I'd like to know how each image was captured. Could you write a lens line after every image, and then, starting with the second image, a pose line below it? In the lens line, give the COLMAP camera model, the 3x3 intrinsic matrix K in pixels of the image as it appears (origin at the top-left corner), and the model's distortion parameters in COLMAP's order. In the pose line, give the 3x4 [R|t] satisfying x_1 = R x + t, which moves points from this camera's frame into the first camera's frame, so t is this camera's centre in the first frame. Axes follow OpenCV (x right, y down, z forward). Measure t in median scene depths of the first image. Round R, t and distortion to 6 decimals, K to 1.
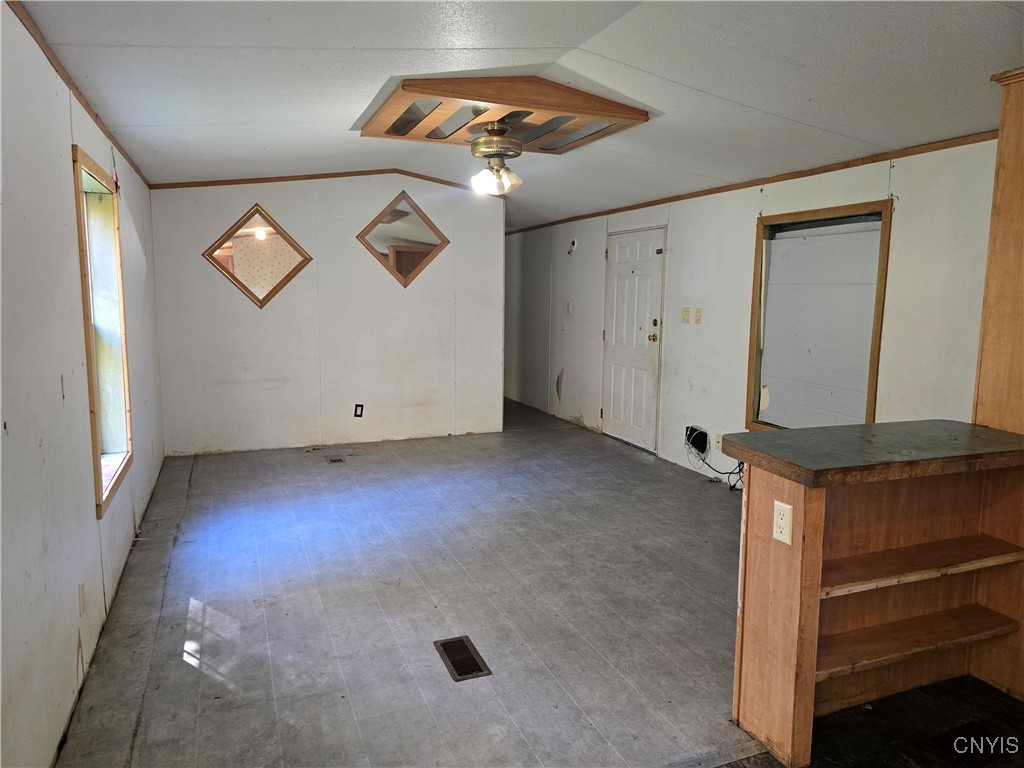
lens RADIAL K [[693.1, 0, 512.0], [0, 693.1, 384.0], [0, 0, 1]] dist [0.004152, 0.000567]
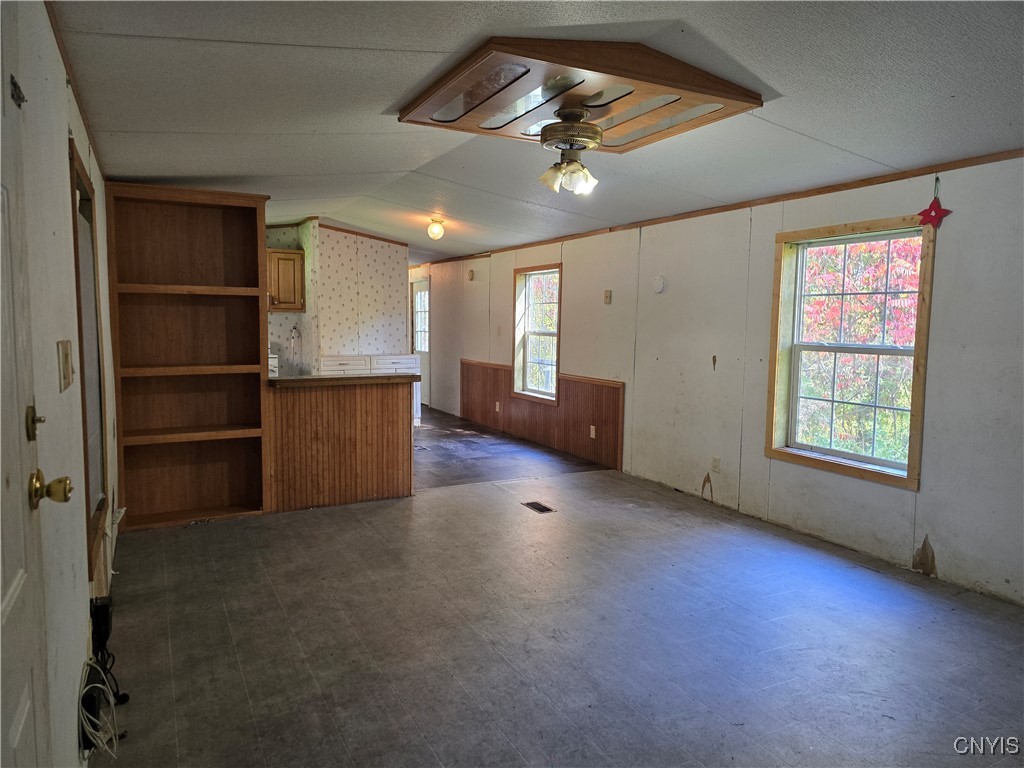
lens RADIAL K [[693.1, 0, 512.0], [0, 693.1, 384.0], [0, 0, 1]] dist [0.004152, 0.000567]
pose [[-0.995824, -0.013747, -0.090258, 0.119429], [-0.033350, 0.975054, 0.219446, -0.235834], [0.084990, 0.221540, -0.971441, 1.884004]]
